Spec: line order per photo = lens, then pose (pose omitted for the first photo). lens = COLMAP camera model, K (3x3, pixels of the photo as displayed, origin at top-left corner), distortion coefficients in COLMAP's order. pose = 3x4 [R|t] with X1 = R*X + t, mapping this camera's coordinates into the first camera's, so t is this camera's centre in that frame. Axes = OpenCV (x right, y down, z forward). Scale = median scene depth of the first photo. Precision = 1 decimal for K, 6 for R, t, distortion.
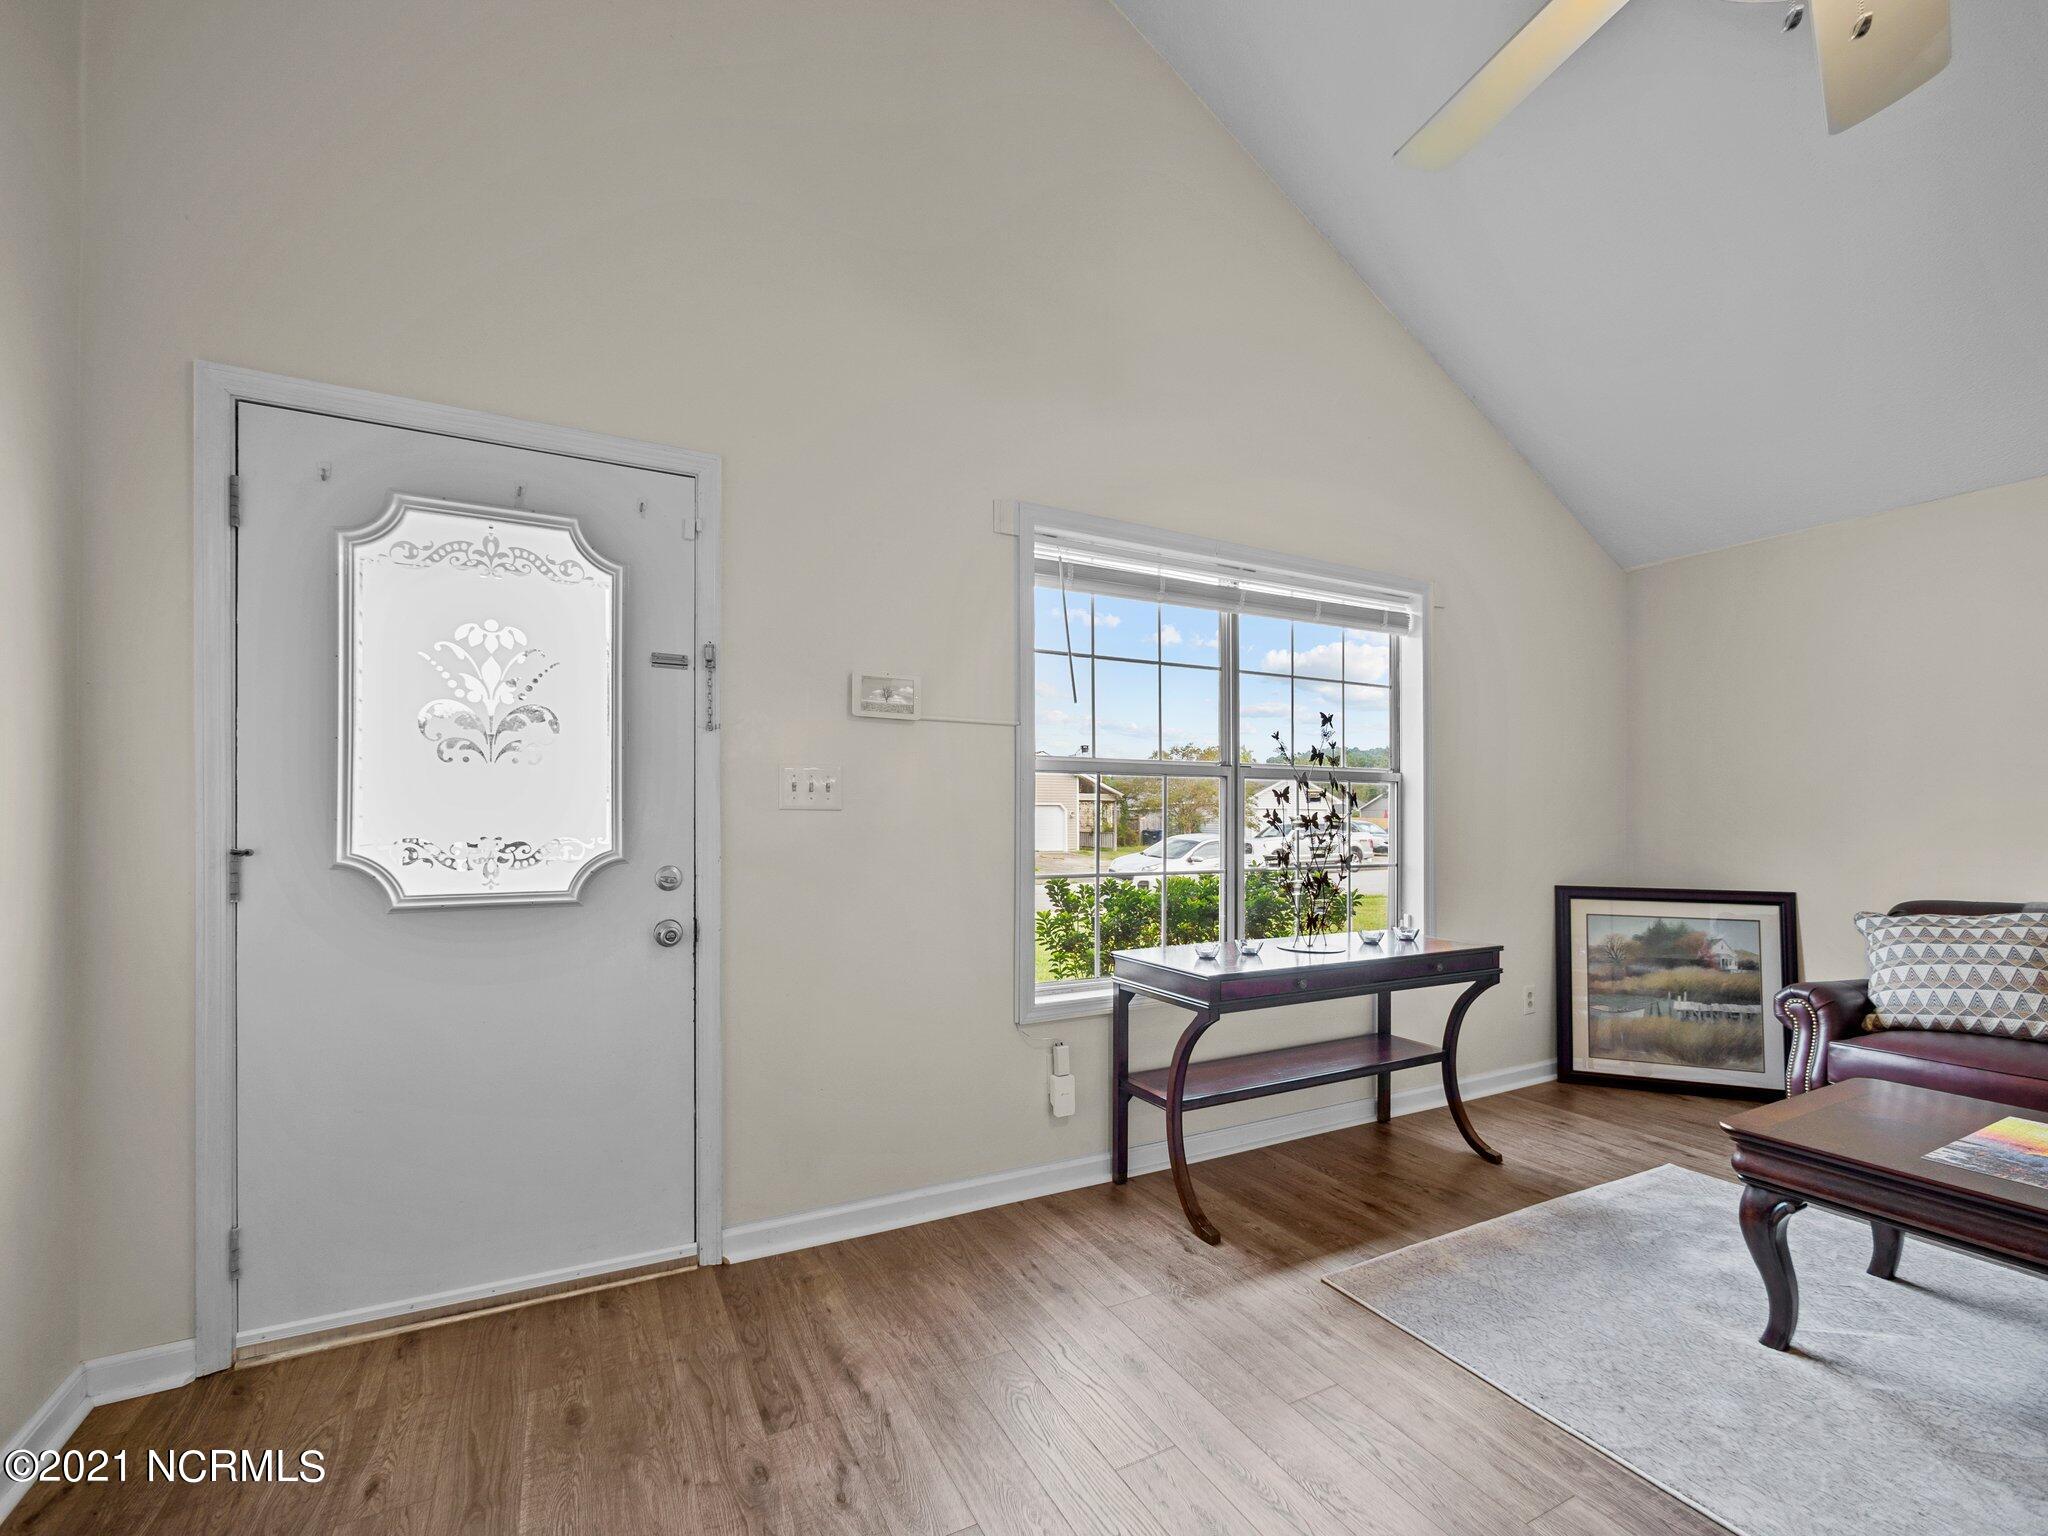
lens RADIAL K [[845.7, 0, 1023.5], [0, 845.7, 828.8], [0, 0, 1]] dist [-0.000810, -0.000020]
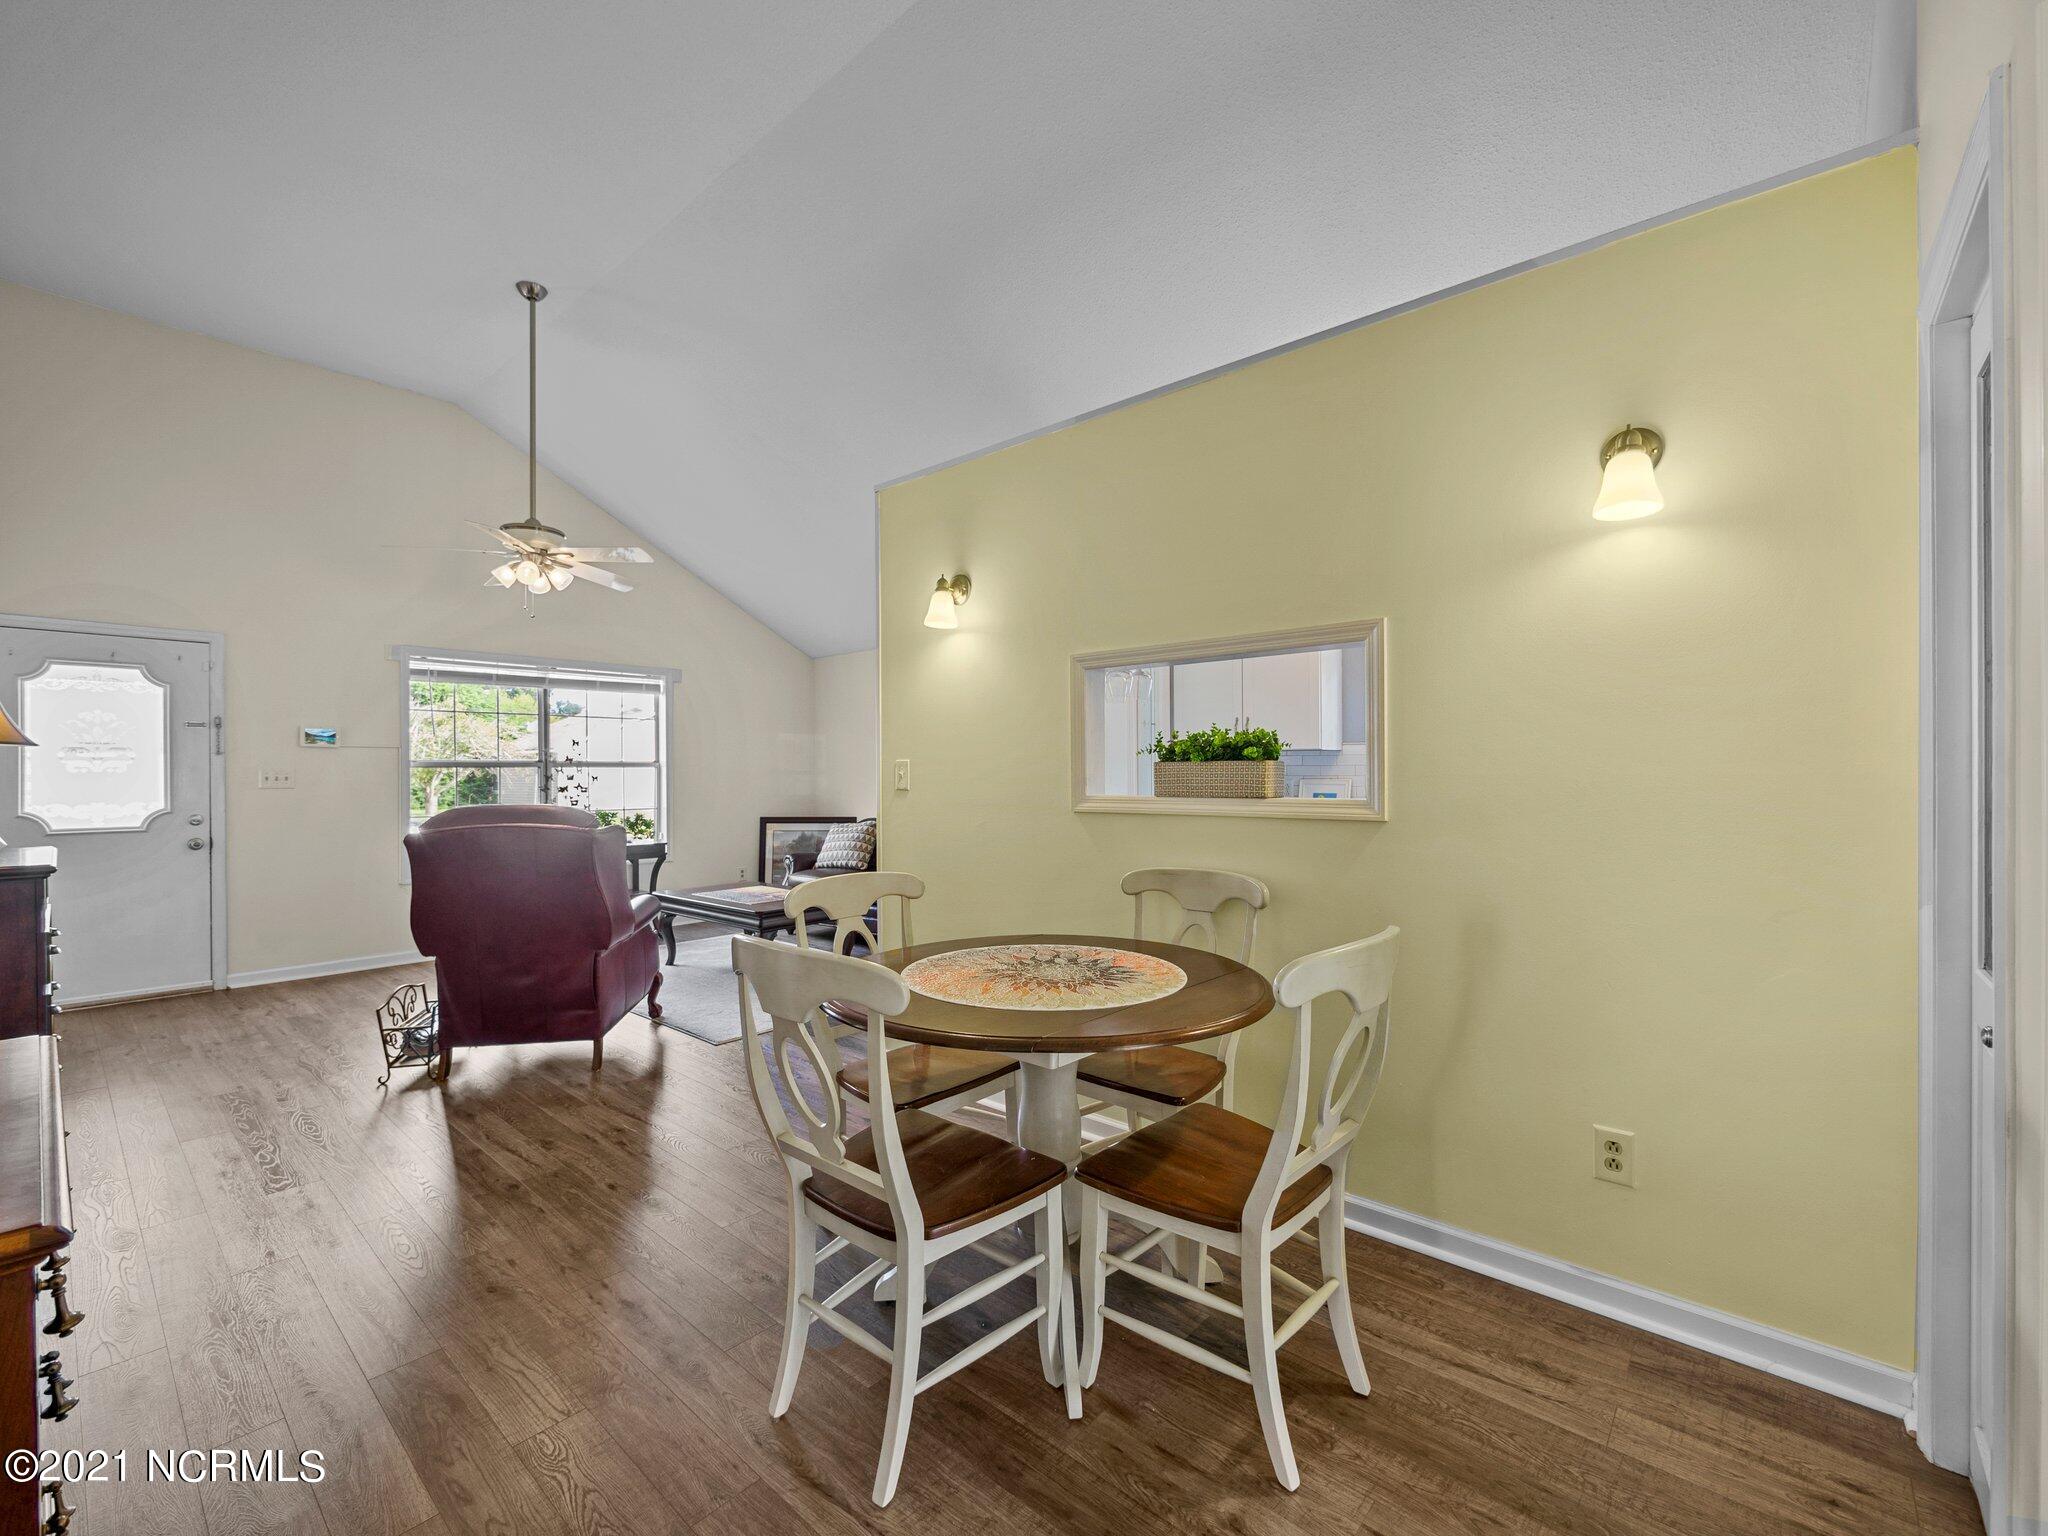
lens RADIAL K [[859.4, 0, 1027.2], [0, 859.4, 775.3], [0, 0, 1]] dist [-0.003699, -0.000766]
pose [[0.929317, -0.008170, 0.369192, 0.798688], [0.010527, 0.999935, -0.004369, -0.028009], [-0.369133, 0.007947, 0.929343, -1.938269]]
